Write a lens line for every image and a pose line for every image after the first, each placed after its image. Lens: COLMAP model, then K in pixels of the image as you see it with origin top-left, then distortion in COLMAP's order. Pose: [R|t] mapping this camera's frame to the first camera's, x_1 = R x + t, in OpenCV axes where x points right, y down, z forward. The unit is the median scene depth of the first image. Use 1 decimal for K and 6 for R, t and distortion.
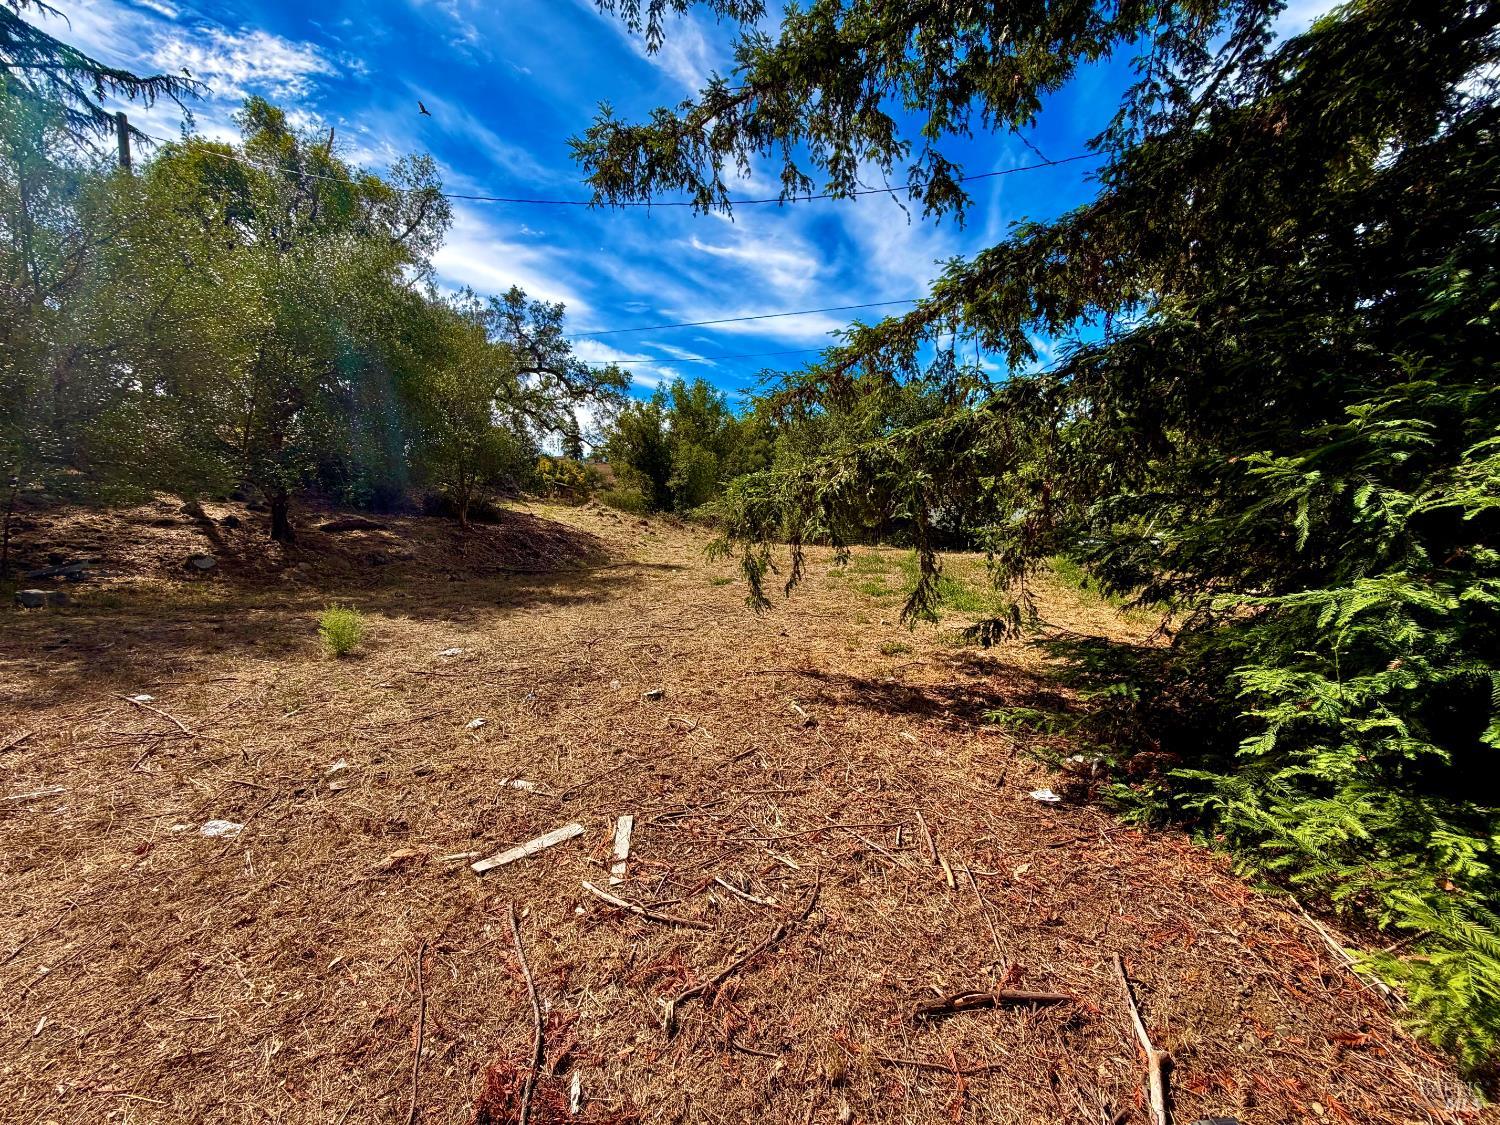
lens RADIAL K [[602.7, 0, 749.3], [0, 602.7, 556.7], [0, 0, 1]] dist [0.000693, 0.000126]
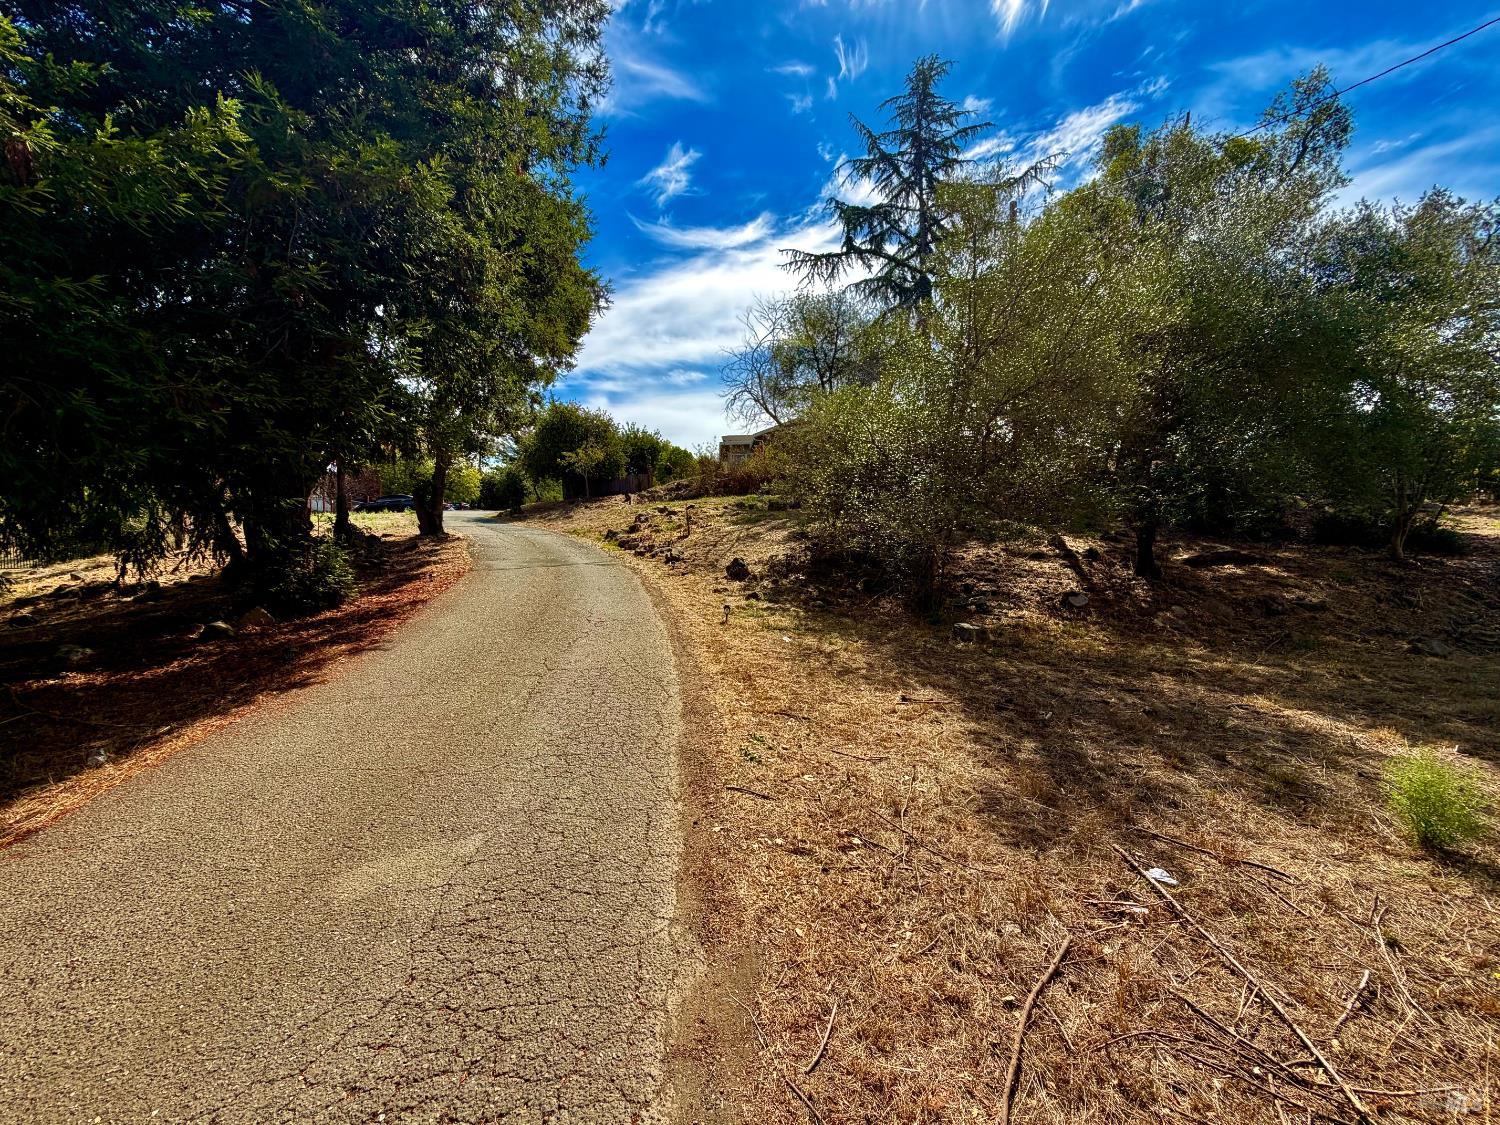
lens RADIAL K [[602.7, 0, 750.9], [0, 602.7, 557.0], [0, 0, 1]] dist [0.000693, 0.000126]
pose [[0.413882, 0.017298, -0.910166, -0.223709], [-0.044024, 0.999030, -0.001032, -0.029997], [0.909266, 0.040496, 0.414242, 0.120119]]
